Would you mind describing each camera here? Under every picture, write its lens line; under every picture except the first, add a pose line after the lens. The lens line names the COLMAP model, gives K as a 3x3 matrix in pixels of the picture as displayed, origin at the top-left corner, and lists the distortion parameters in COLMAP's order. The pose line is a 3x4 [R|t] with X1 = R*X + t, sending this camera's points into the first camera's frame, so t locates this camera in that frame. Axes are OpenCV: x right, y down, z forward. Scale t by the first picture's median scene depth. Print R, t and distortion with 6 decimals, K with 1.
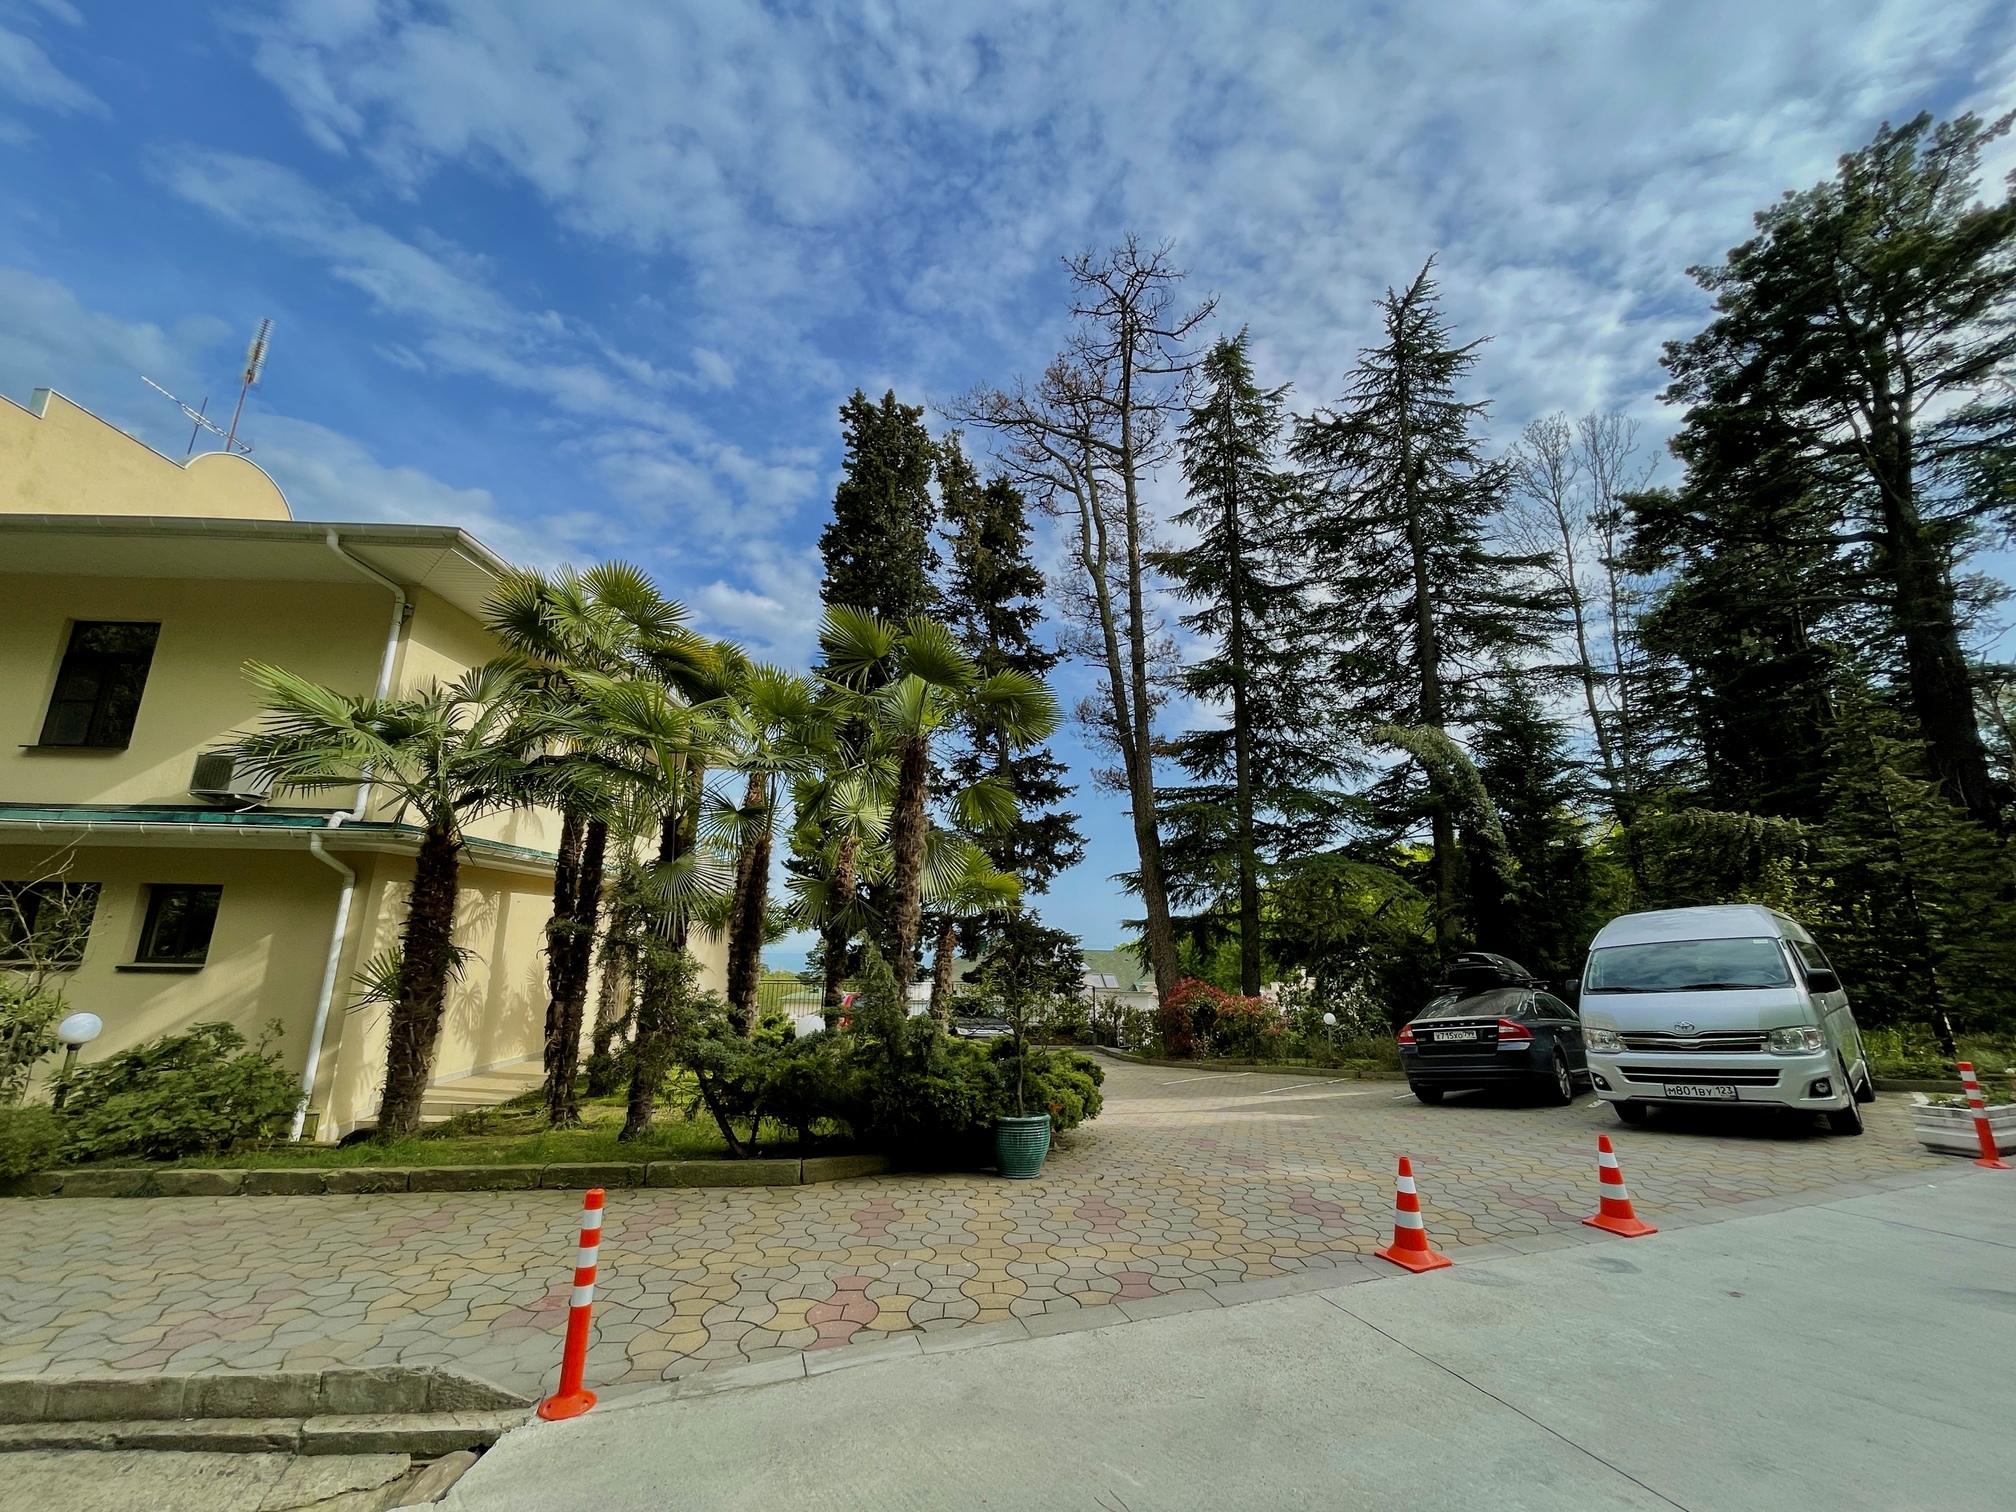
lens RADIAL K [[812.0, 0, 1006.0], [0, 812.0, 751.2], [0, 0, 1]] dist [-0.000845, -0.000106]
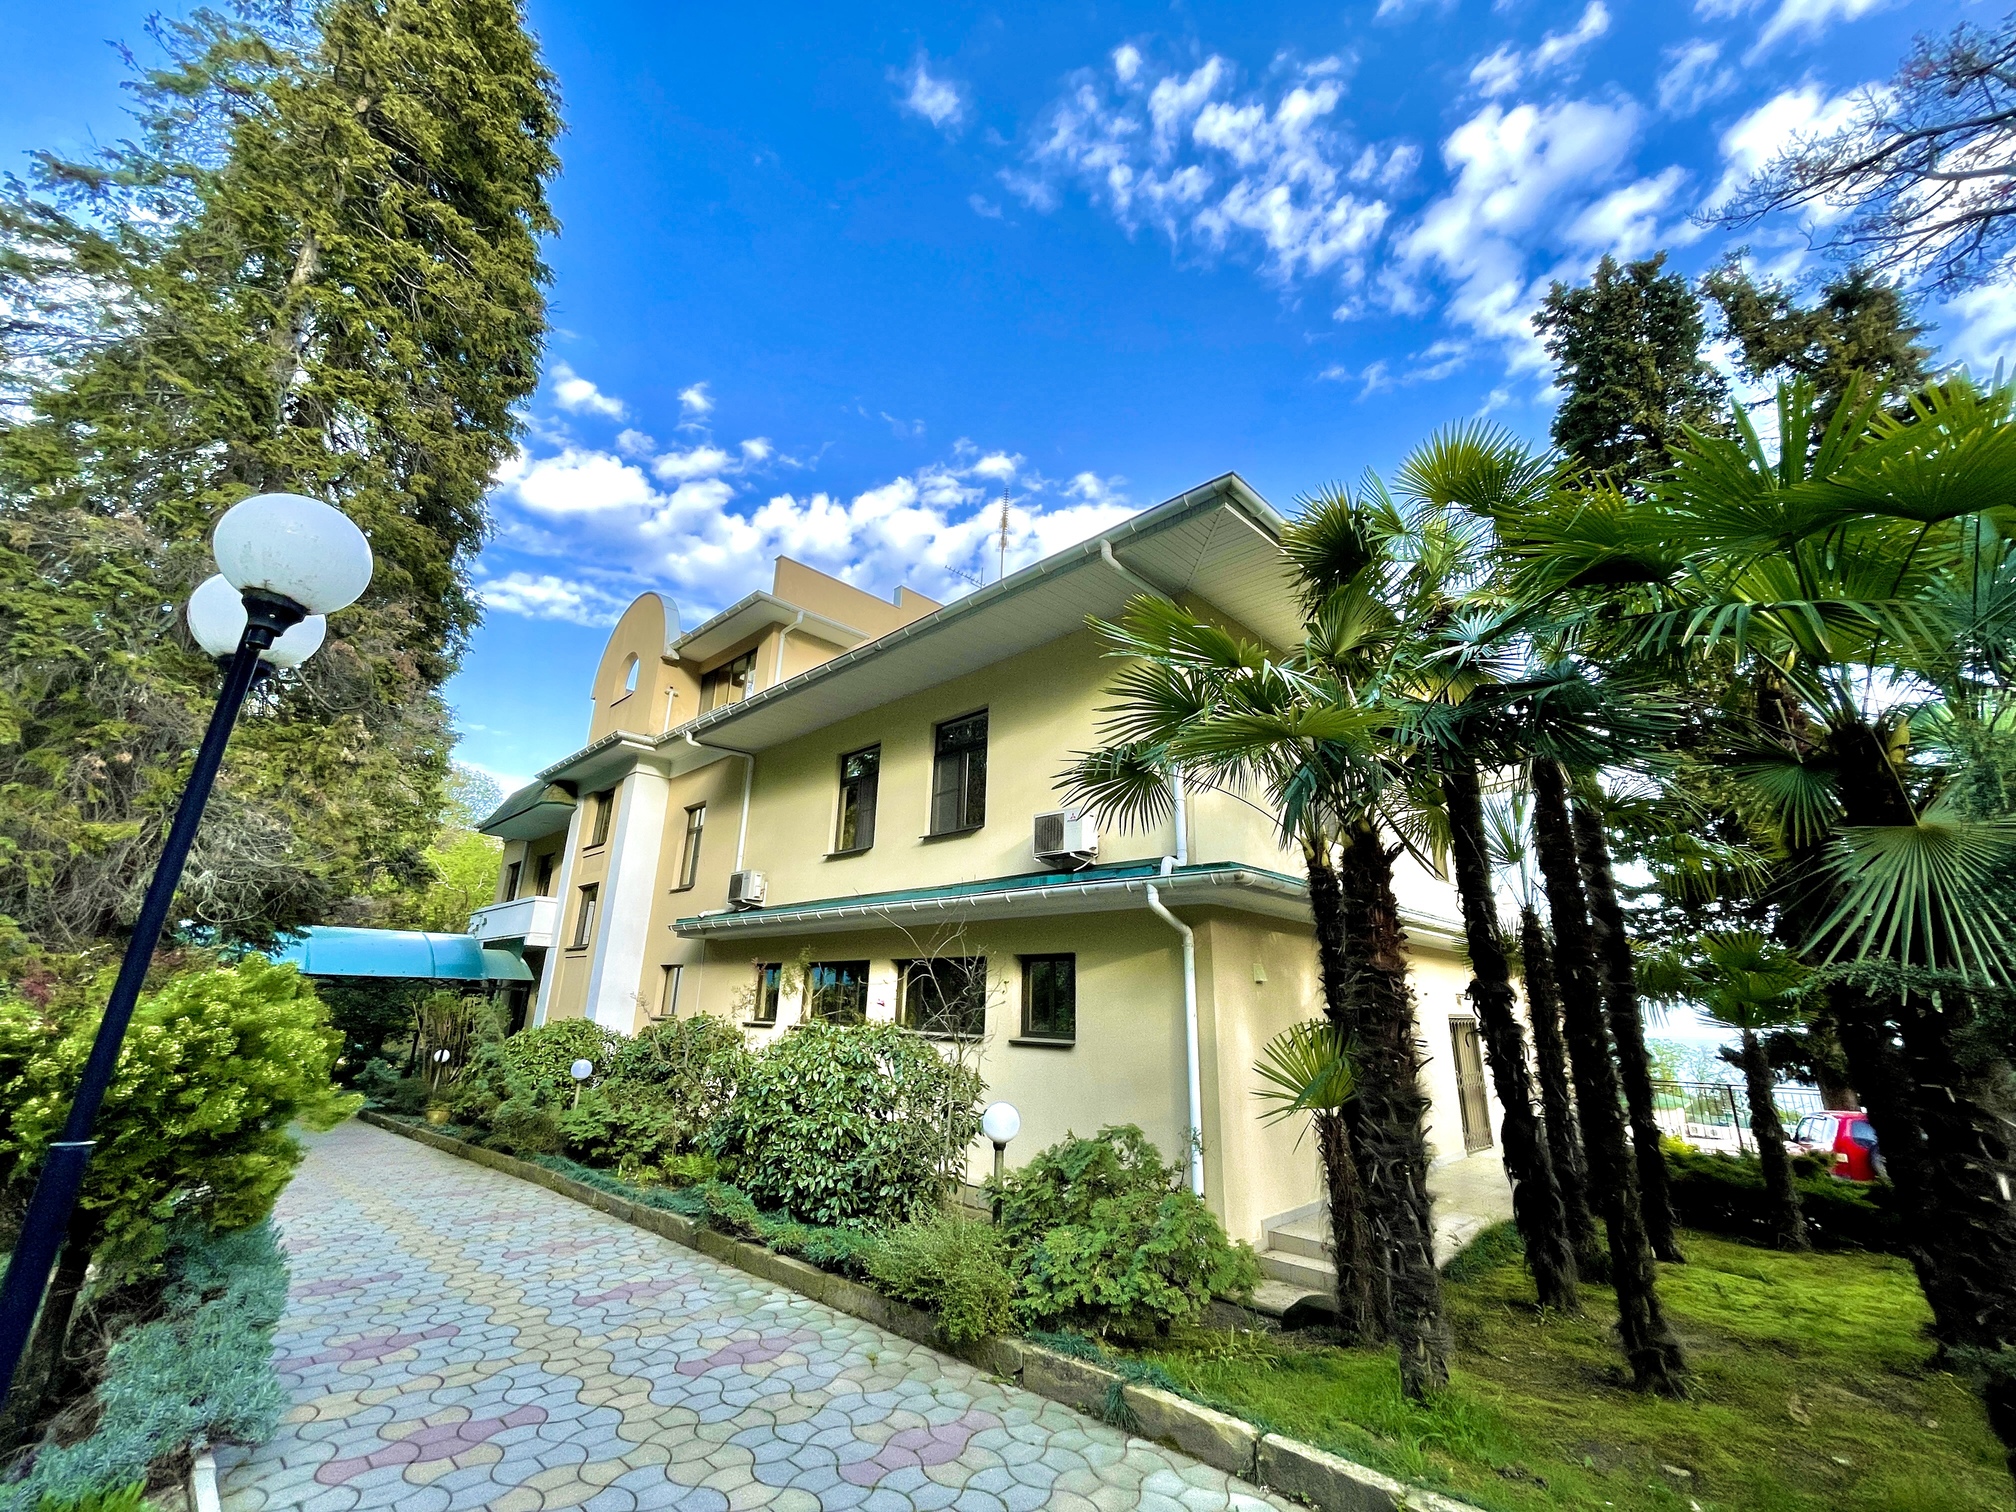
lens RADIAL K [[812.0, 0, 1009.9], [0, 812.0, 751.4], [0, 0, 1]] dist [-0.004011, -0.000133]
pose [[0.699438, -0.214492, -0.681747, -0.339222], [0.151548, 0.976722, -0.151816, 0.070313], [0.698441, 0.002869, 0.715662, 0.285862]]
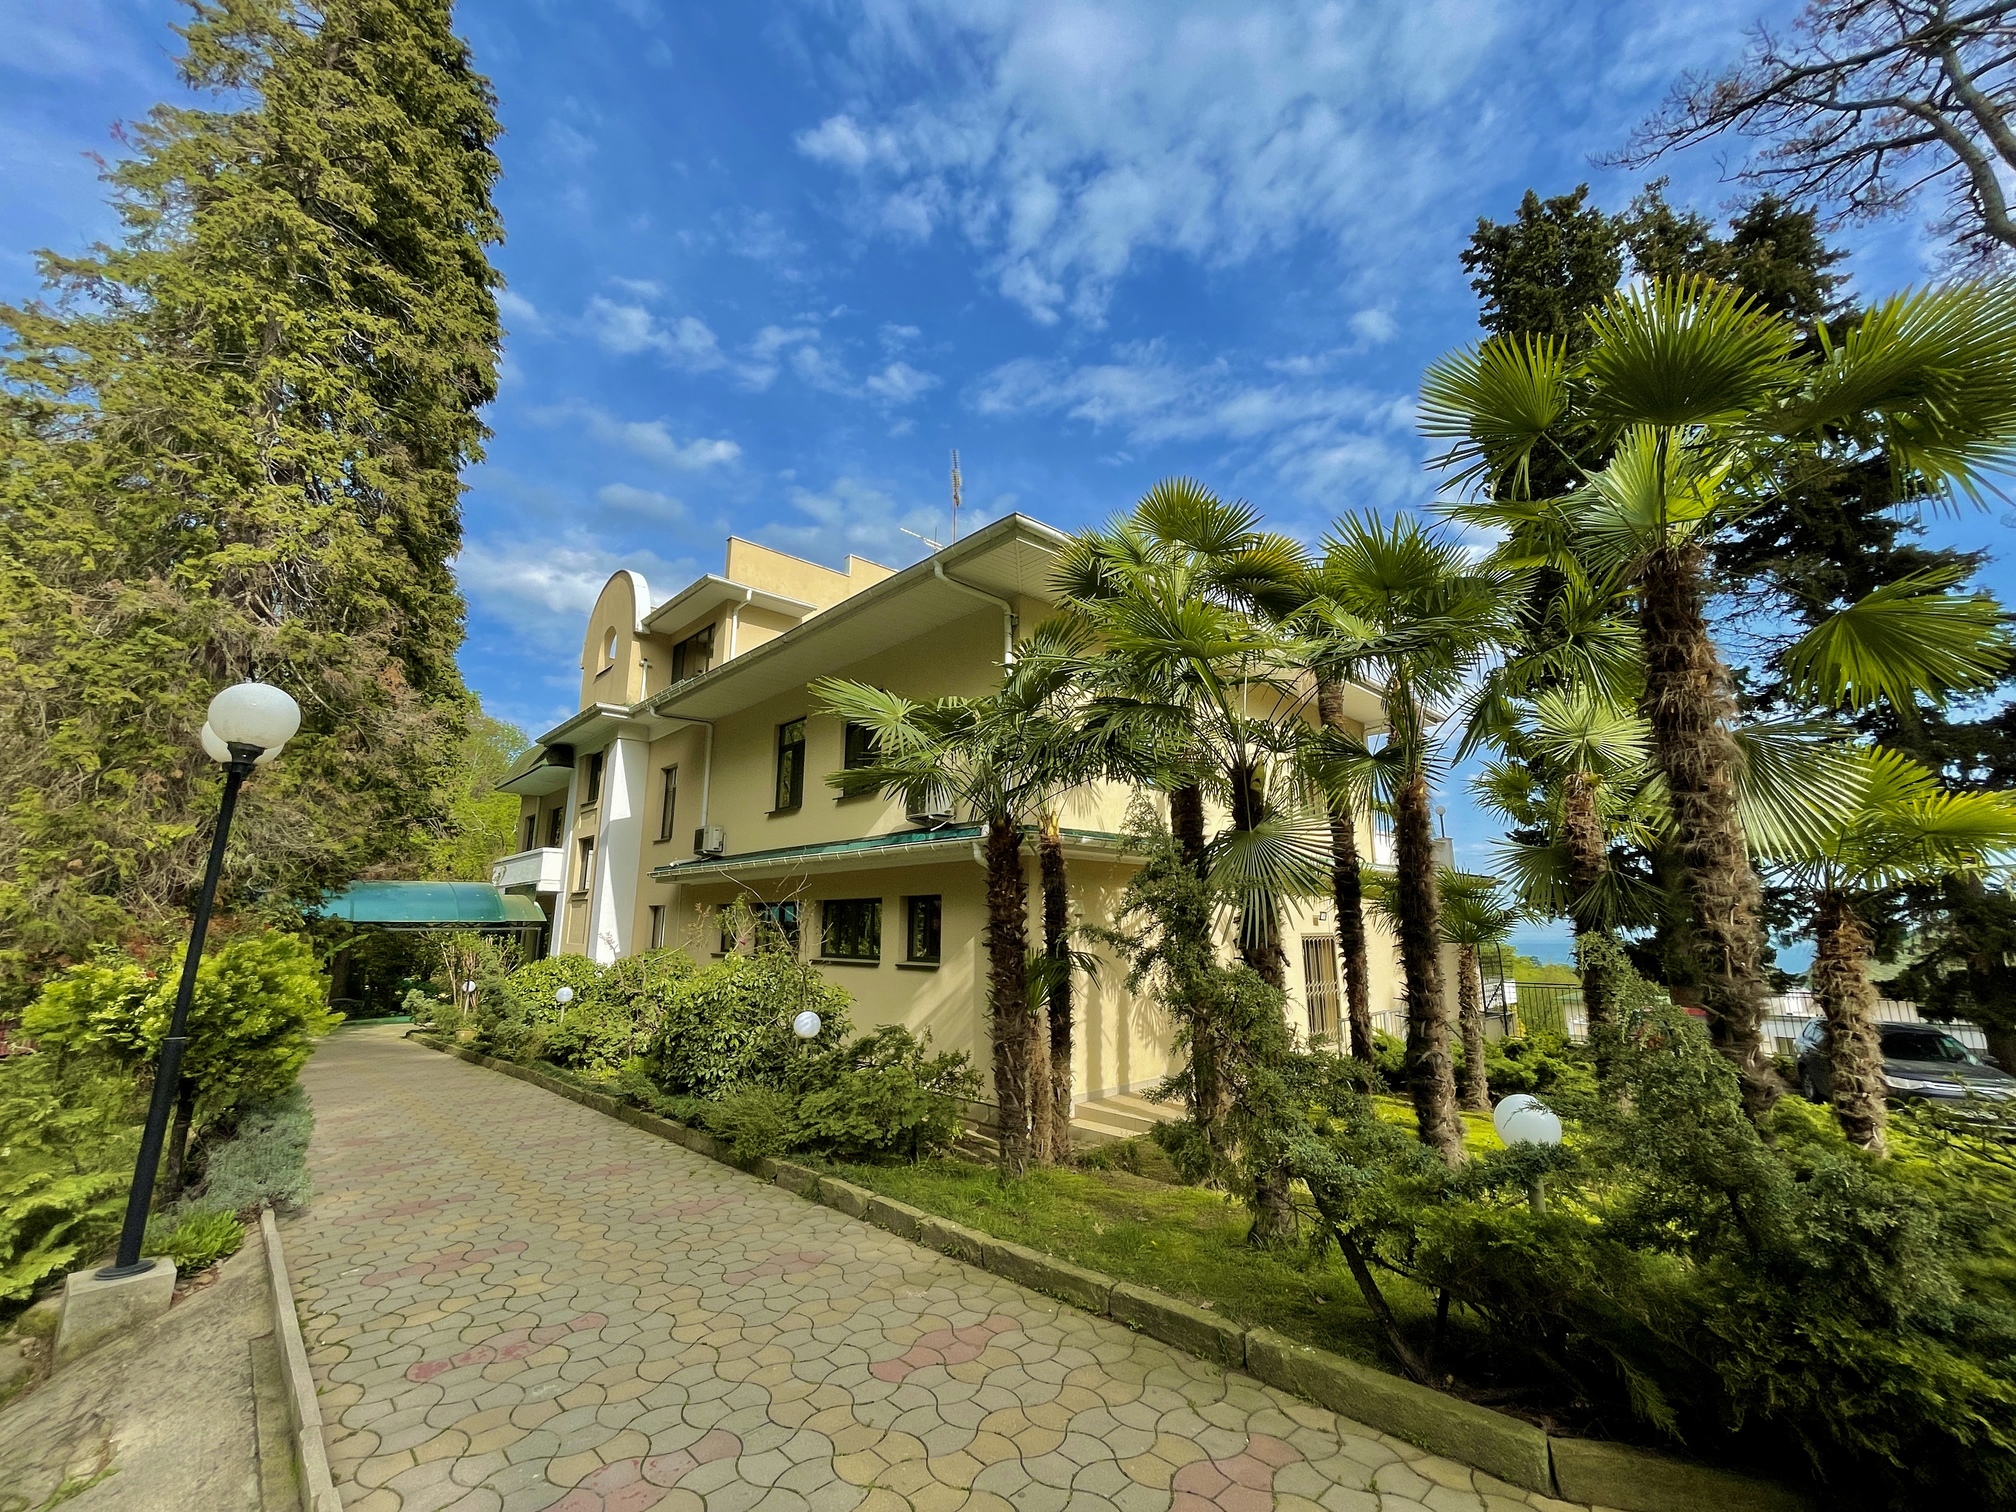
lens RADIAL K [[812.0, 0, 1006.0], [0, 812.0, 751.2], [0, 0, 1]] dist [-0.000845, -0.000106]
pose [[0.666615, -0.173646, -0.724894, -0.034503], [0.181082, 0.981080, -0.068492, 0.061954], [0.723073, -0.085608, 0.685447, 0.303298]]
